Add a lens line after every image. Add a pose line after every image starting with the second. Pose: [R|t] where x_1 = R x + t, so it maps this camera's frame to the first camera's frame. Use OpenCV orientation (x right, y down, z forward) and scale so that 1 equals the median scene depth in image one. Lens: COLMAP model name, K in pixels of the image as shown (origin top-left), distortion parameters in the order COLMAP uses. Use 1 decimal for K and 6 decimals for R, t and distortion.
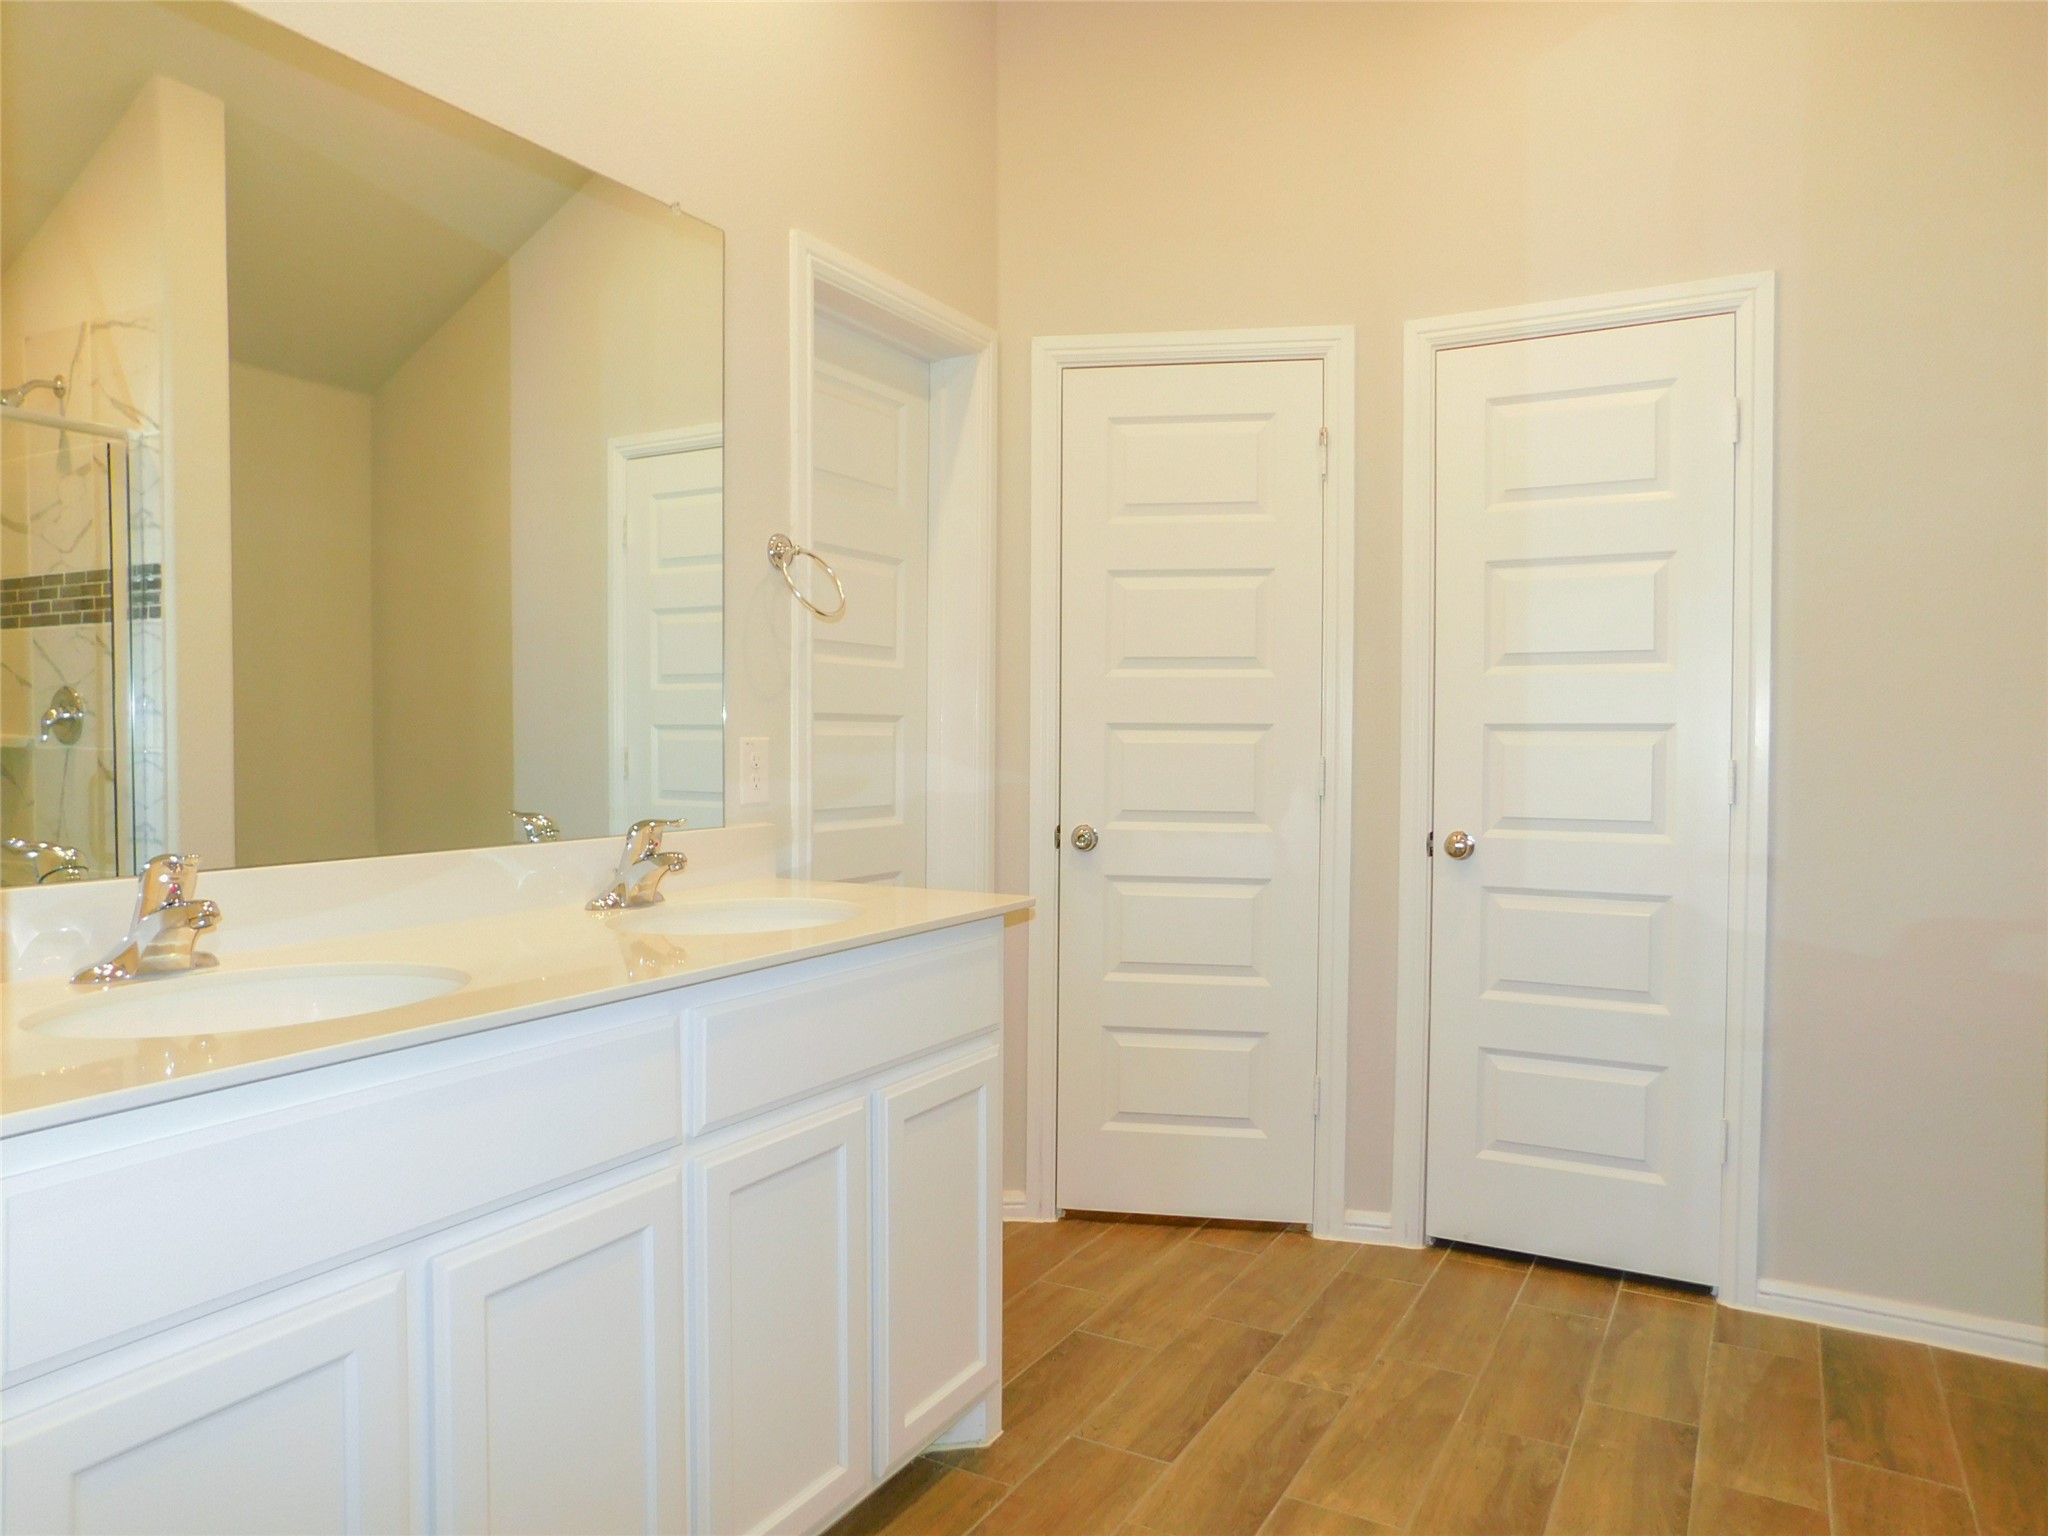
lens RADIAL K [[1346.0, 0, 1034.8], [0, 1346.0, 768.9], [0, 0, 1]] dist [-0.068169, 0.063322]
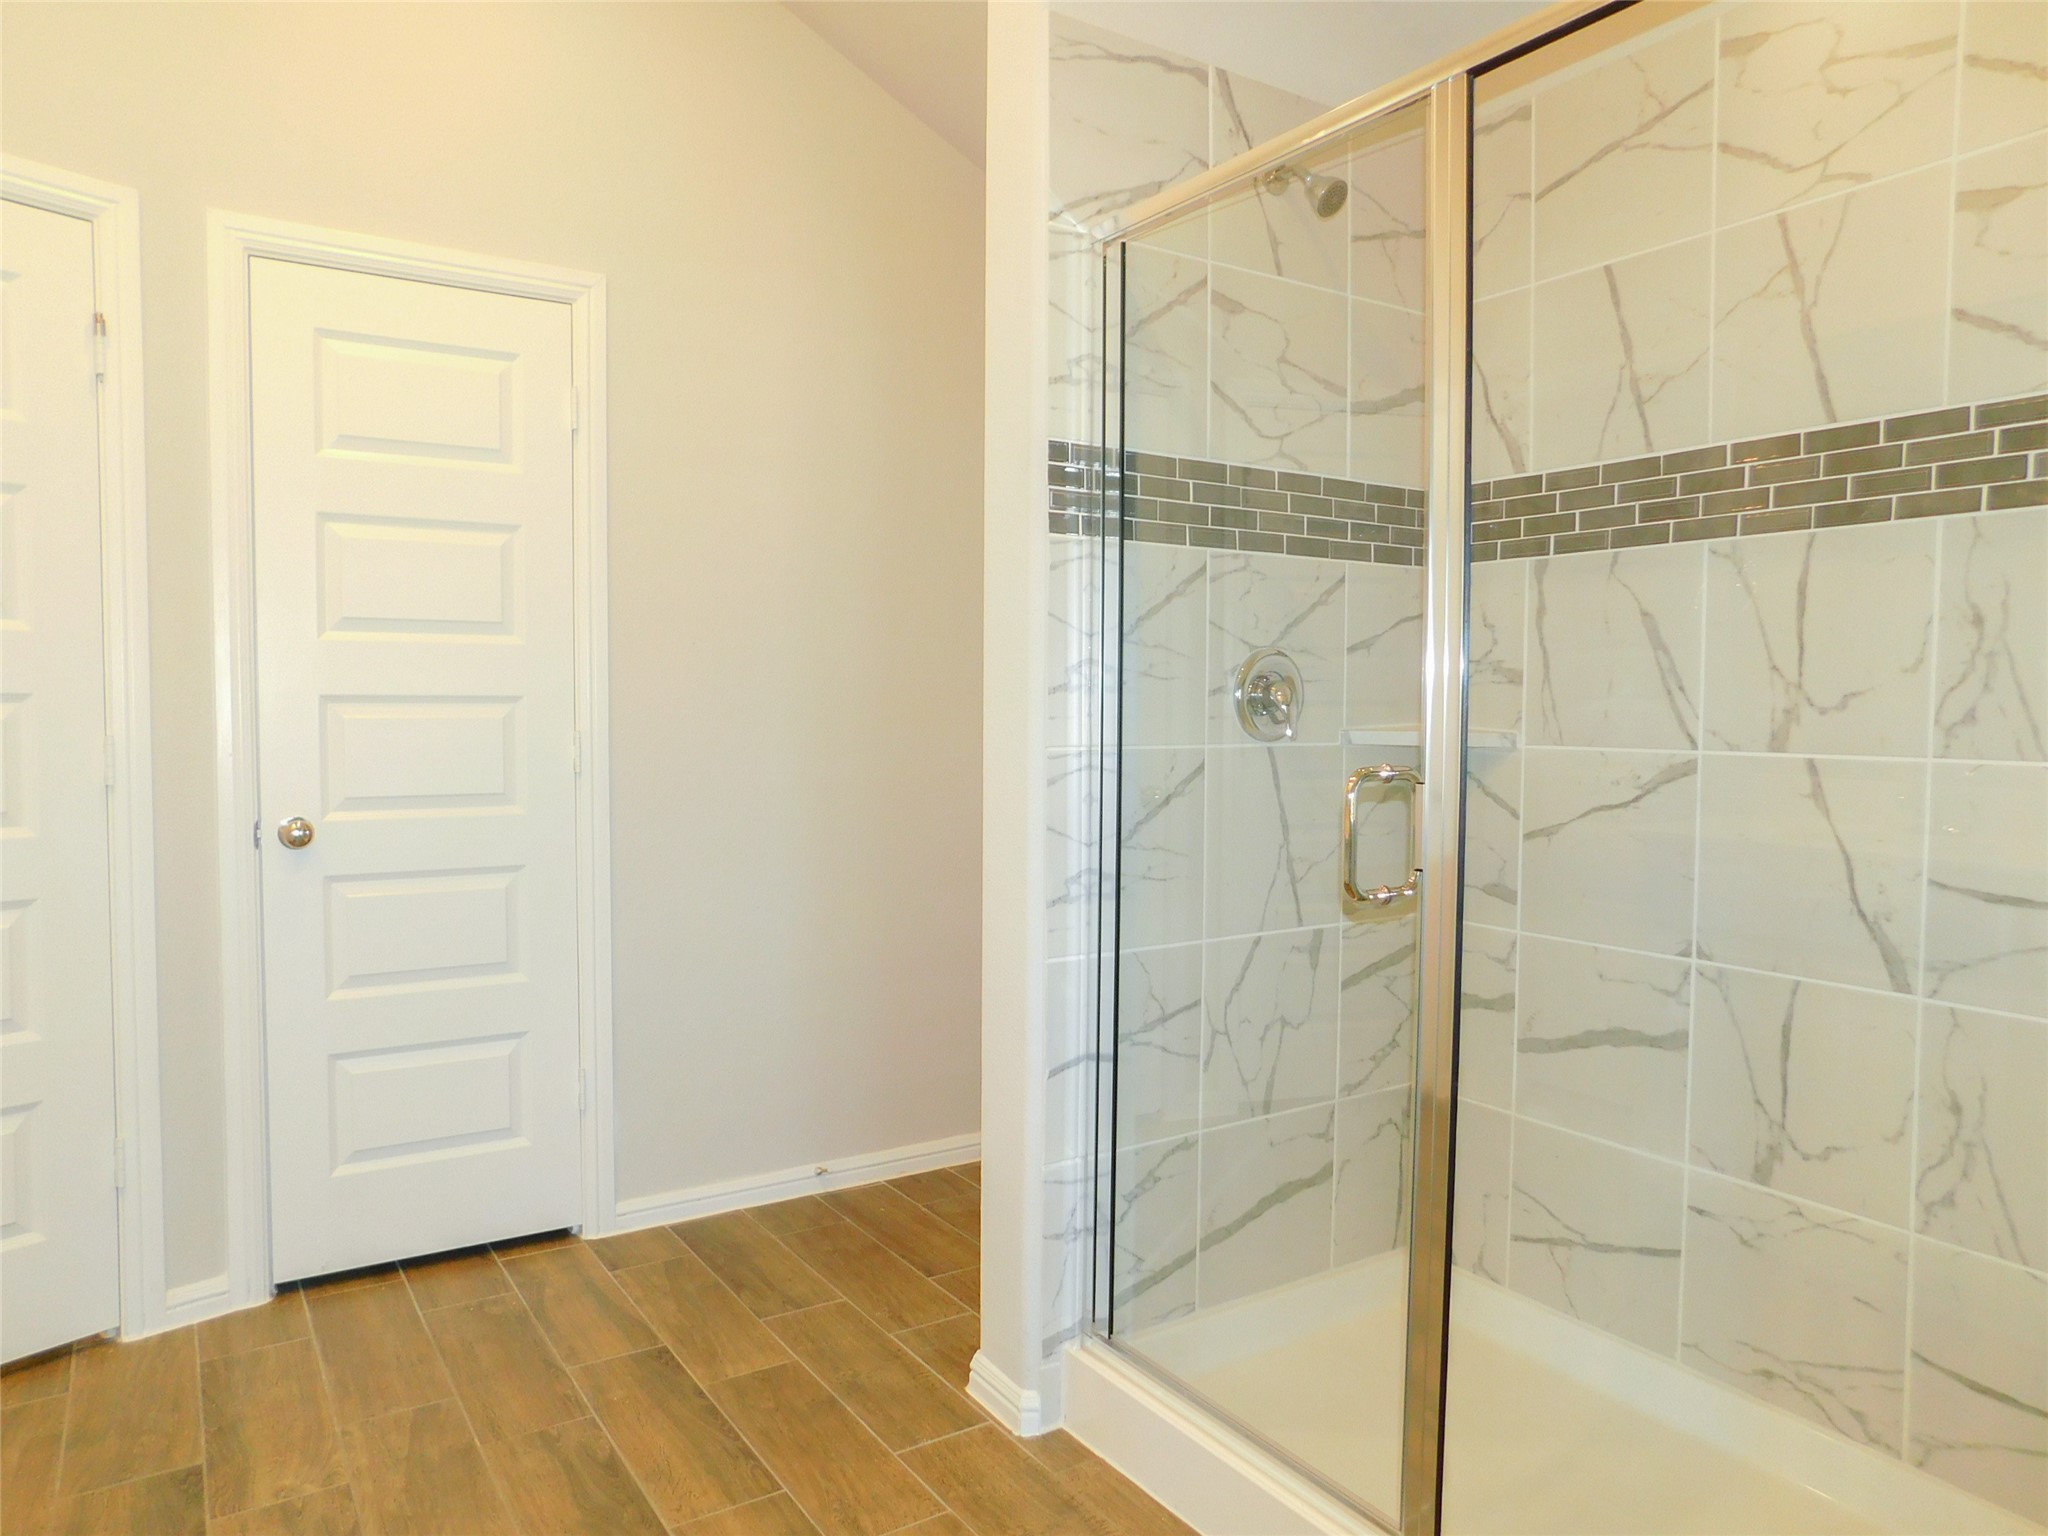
lens RADIAL K [[1331.6, 0, 1027.8], [0, 1331.6, 770.6], [0, 0, 1]] dist [-0.072453, 0.053738]
pose [[0.465687, -0.045982, 0.883754, -0.254827], [0.018591, 0.998937, 0.042179, -0.013304], [-0.884754, -0.003213, 0.466047, 0.203186]]
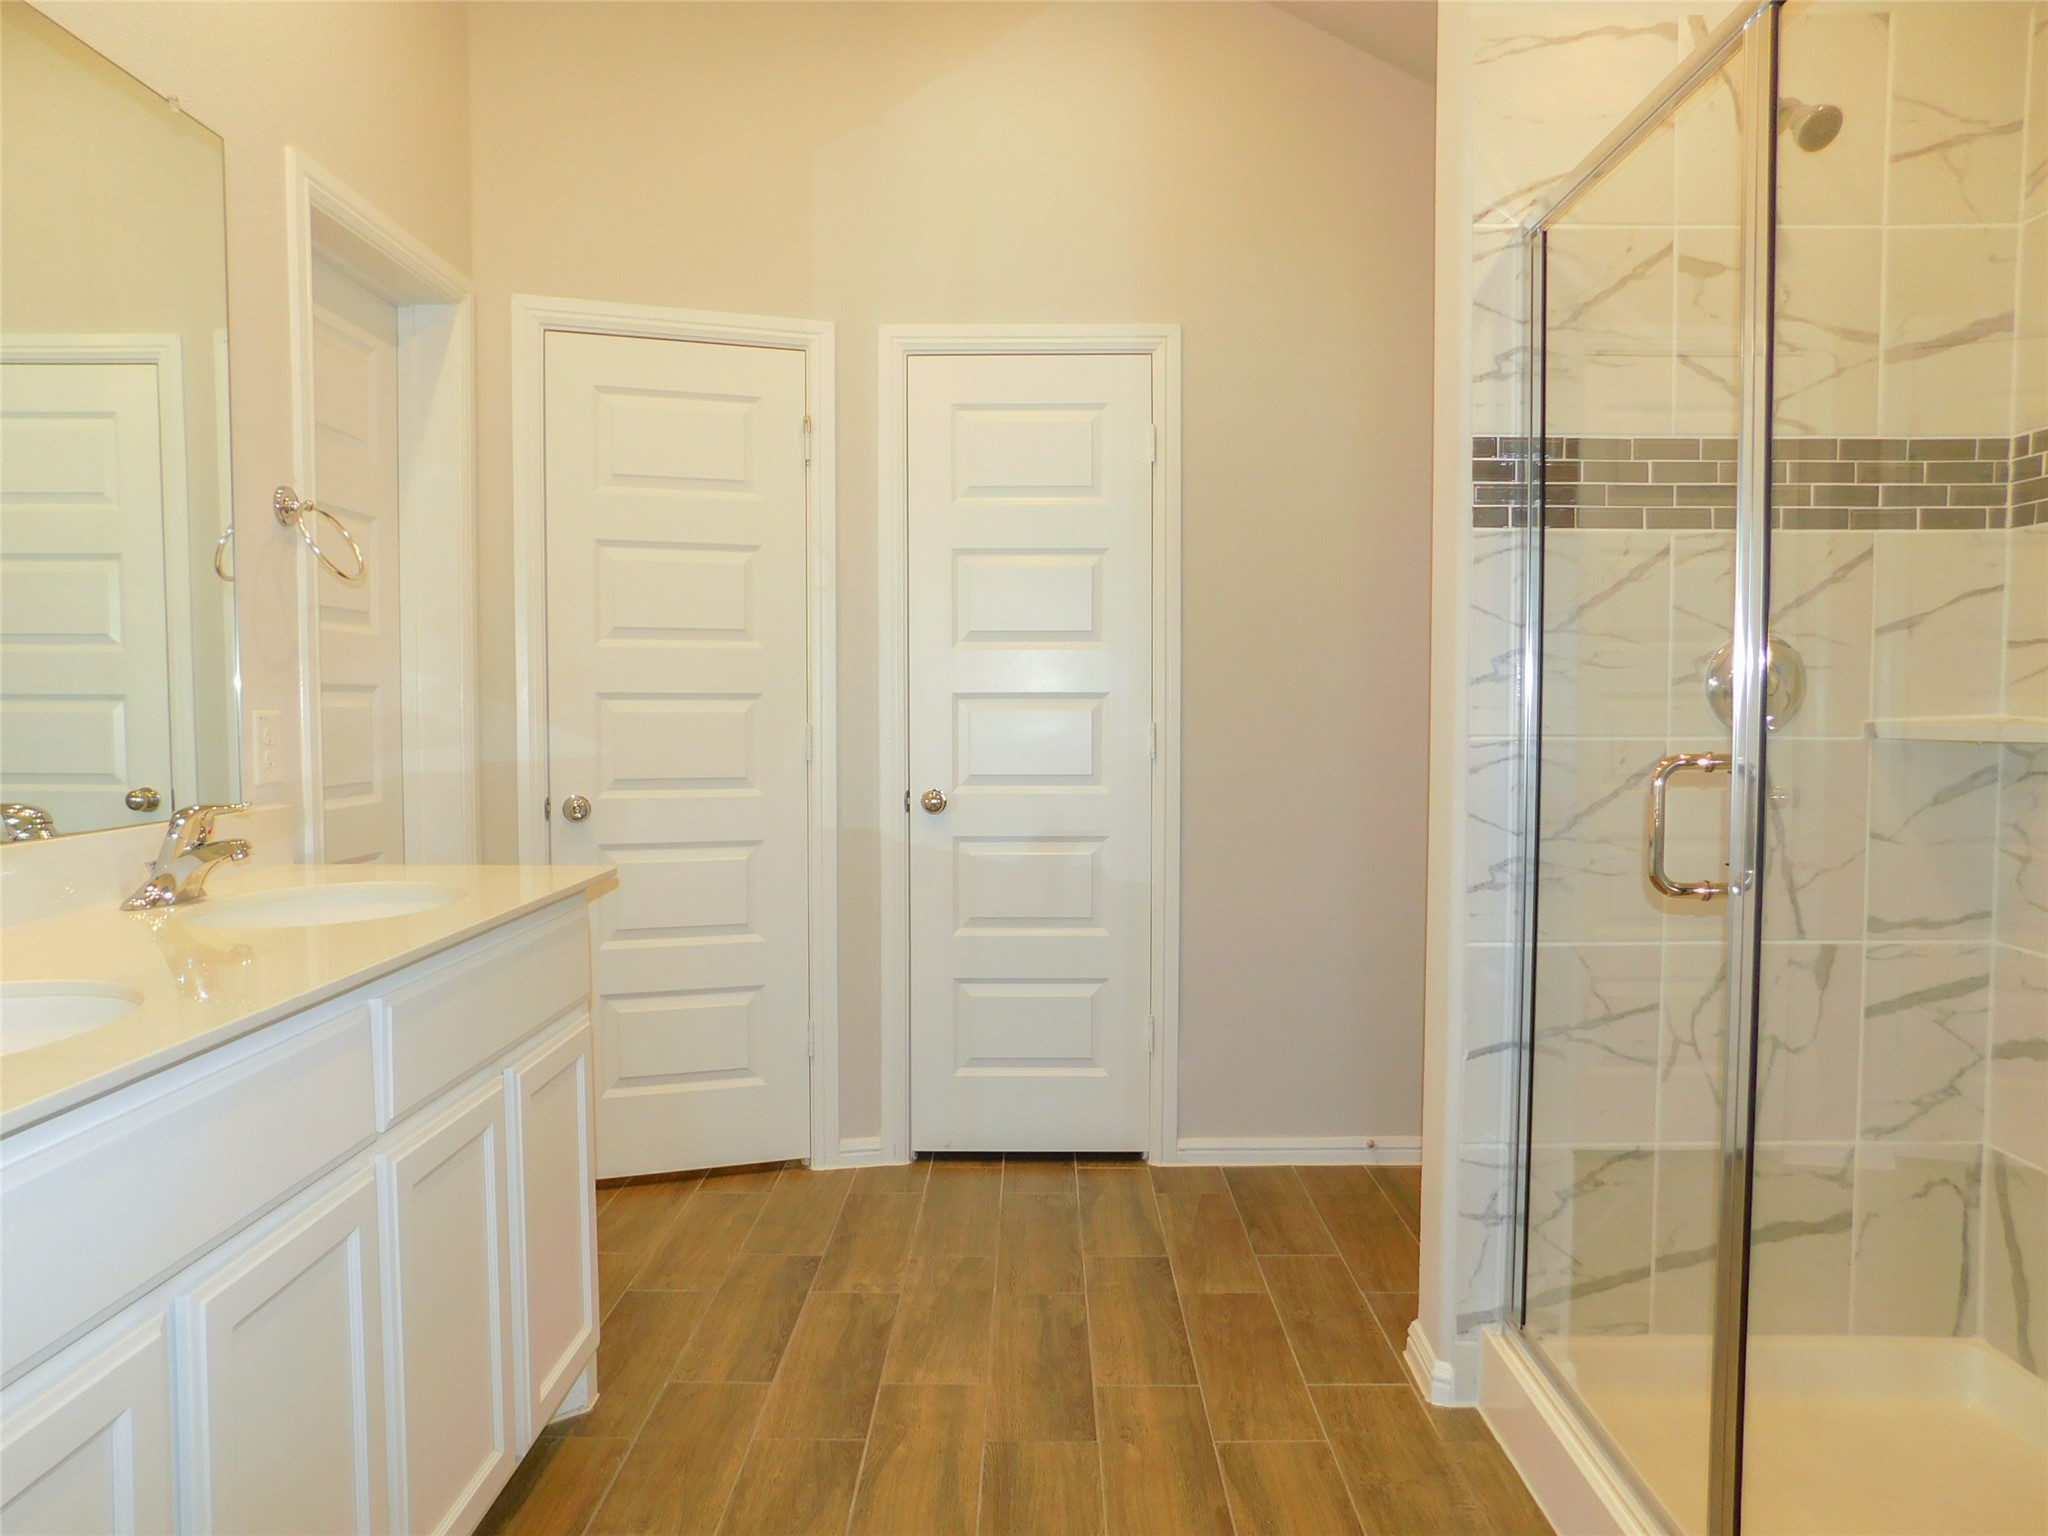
lens RADIAL K [[1331.6, 0, 1027.8], [0, 1331.6, 770.6], [0, 0, 1]] dist [-0.072453, 0.053738]
pose [[0.877435, -0.029097, 0.478812, -0.172624], [0.016426, 0.999396, 0.030630, -0.001724], [-0.479414, -0.019011, 0.877383, -0.020043]]
